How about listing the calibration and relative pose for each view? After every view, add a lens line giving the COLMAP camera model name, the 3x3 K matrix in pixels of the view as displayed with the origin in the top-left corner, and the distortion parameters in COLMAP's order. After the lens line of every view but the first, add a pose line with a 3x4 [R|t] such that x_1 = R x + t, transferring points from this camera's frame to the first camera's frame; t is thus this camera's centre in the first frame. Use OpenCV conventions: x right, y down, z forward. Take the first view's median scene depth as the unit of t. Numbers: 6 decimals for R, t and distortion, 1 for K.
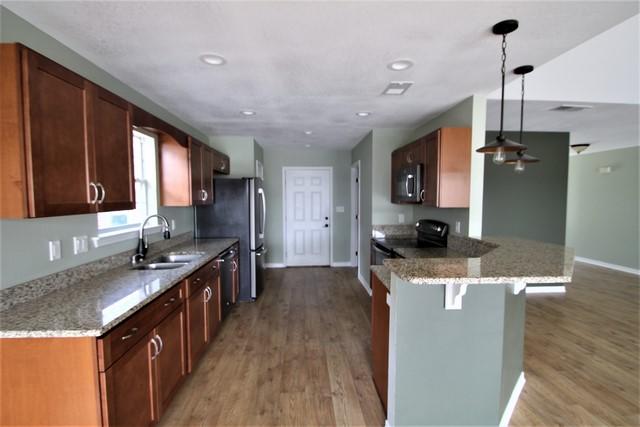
lens RADIAL K [[305.5, 0, 307.5], [0, 305.5, 215.7], [0, 0, 1]] dist [-0.007489, -0.003266]
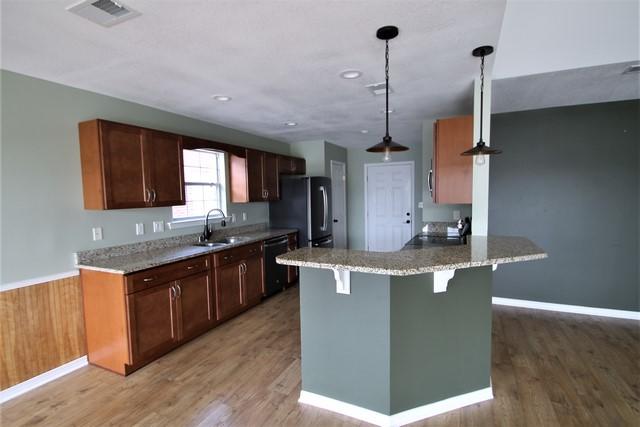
lens RADIAL K [[305.5, 0, 300.4], [0, 305.5, 217.2], [0, 0, 1]] dist [-0.007489, -0.003266]
pose [[0.877274, 0.022626, -0.479457, 0.645700], [-0.012226, 0.999618, 0.024801, -0.004948], [0.479835, -0.015896, 0.877215, -0.055799]]
